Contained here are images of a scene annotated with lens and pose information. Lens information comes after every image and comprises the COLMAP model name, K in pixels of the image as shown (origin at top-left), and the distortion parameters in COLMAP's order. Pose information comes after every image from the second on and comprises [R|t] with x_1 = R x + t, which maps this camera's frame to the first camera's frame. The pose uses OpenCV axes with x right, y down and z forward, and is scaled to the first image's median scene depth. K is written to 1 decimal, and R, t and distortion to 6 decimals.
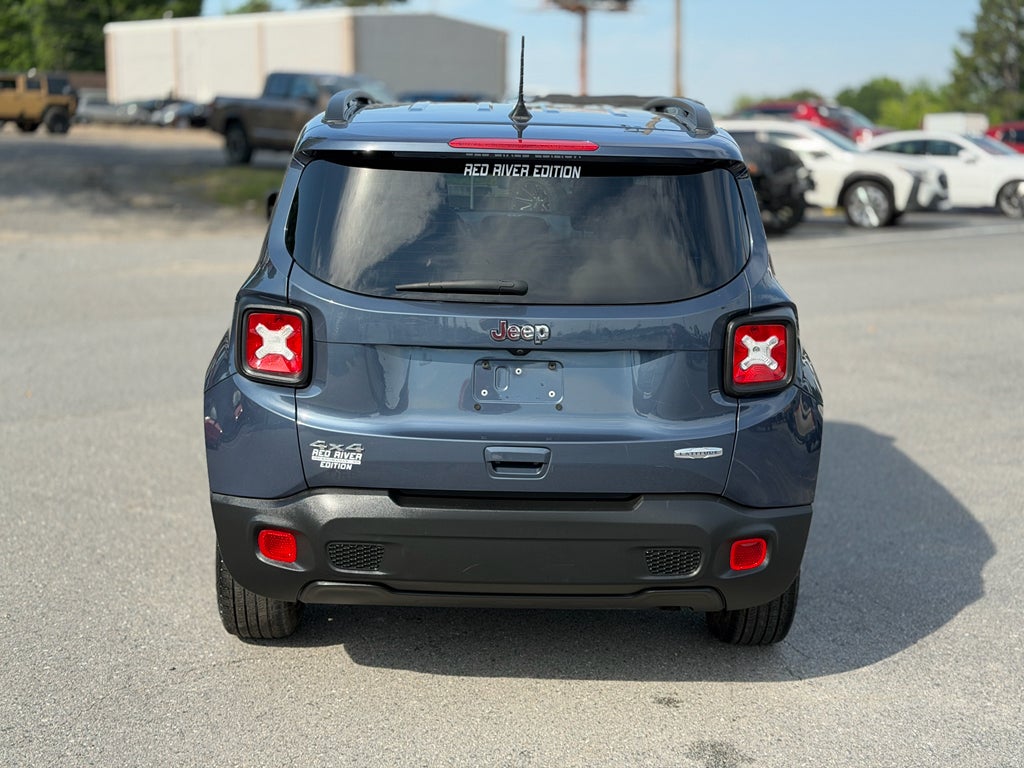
lens RADIAL K [[1397.1, 0, 512.2], [0, 1397.1, 367.3], [0, 0, 1]] dist [0.118468, -0.017794]
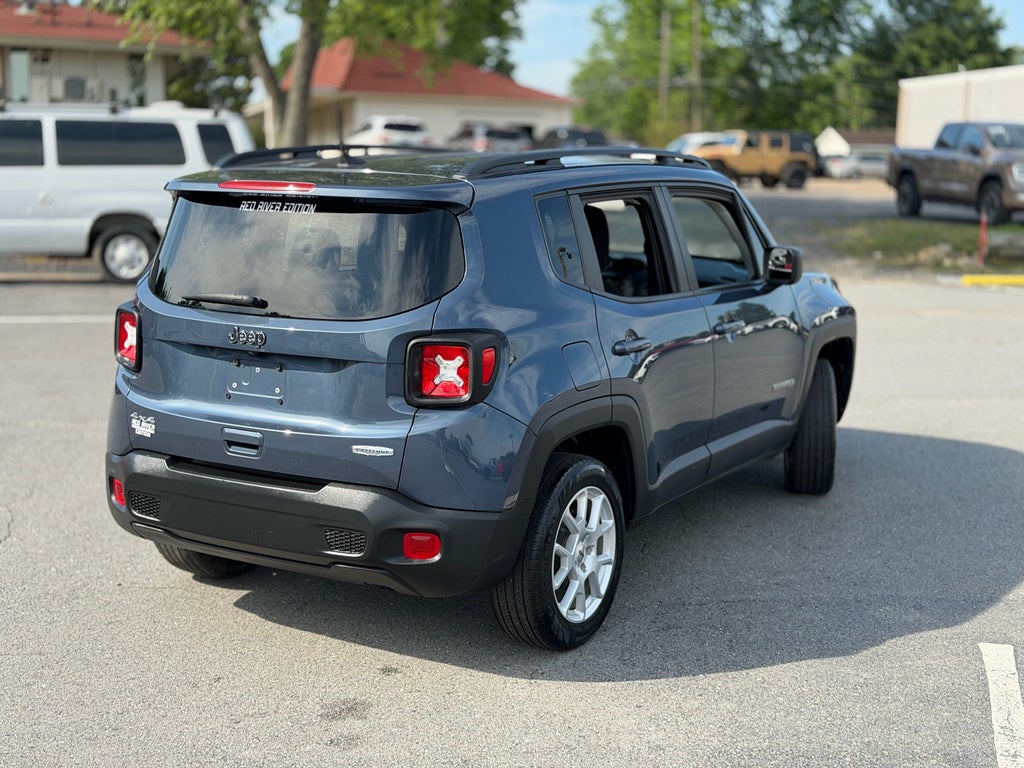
lens RADIAL K [[1399.7, 0, 512.0], [0, 1399.7, 384.0], [0, 0, 1]] dist [0.189283, -0.399115]
pose [[0.846196, 0.073377, -0.527795, 0.839627], [-0.087477, 0.996165, -0.001757, -0.002166], [0.525642, 0.047657, 0.849370, 0.066852]]
